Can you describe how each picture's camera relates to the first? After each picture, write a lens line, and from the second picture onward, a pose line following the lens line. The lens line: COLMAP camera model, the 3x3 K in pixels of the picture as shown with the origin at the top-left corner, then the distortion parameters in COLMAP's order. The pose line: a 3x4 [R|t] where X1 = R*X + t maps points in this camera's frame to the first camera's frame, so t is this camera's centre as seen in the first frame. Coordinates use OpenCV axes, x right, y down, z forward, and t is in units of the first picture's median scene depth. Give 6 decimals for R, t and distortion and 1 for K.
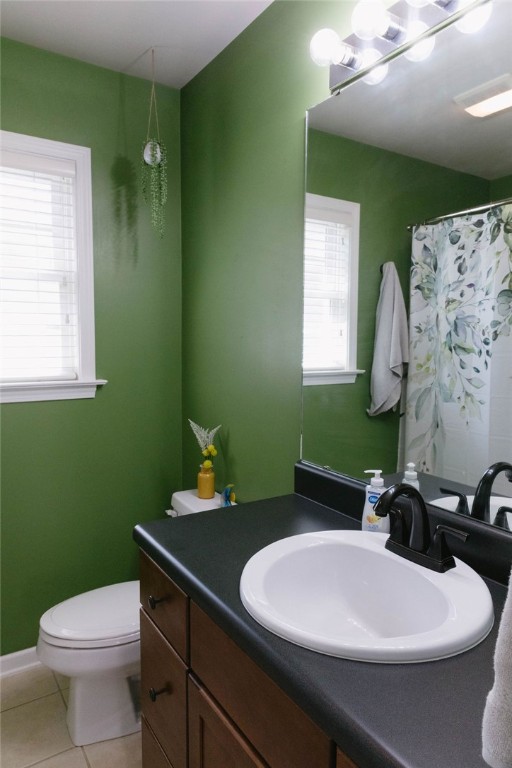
lens RADIAL K [[515.7, 0, 272.7], [0, 515.7, 385.8], [0, 0, 1]] dist [0.008511, 0.000521]
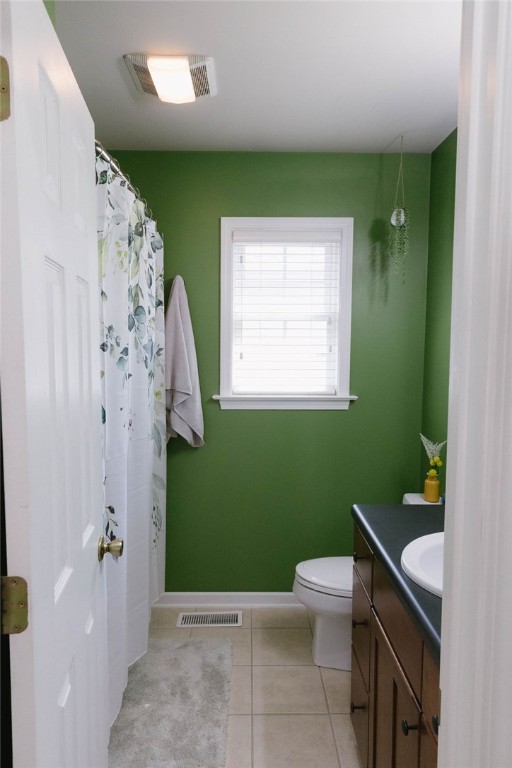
lens RADIAL K [[515.7, 0, 260.7], [0, 515.7, 380.5], [0, 0, 1]] dist [0.008511, 0.000521]
pose [[0.840172, 0.032590, -0.541340, 0.166046], [-0.050253, 0.998577, -0.017877, -0.016100], [0.539987, 0.042224, 0.840614, -0.198021]]
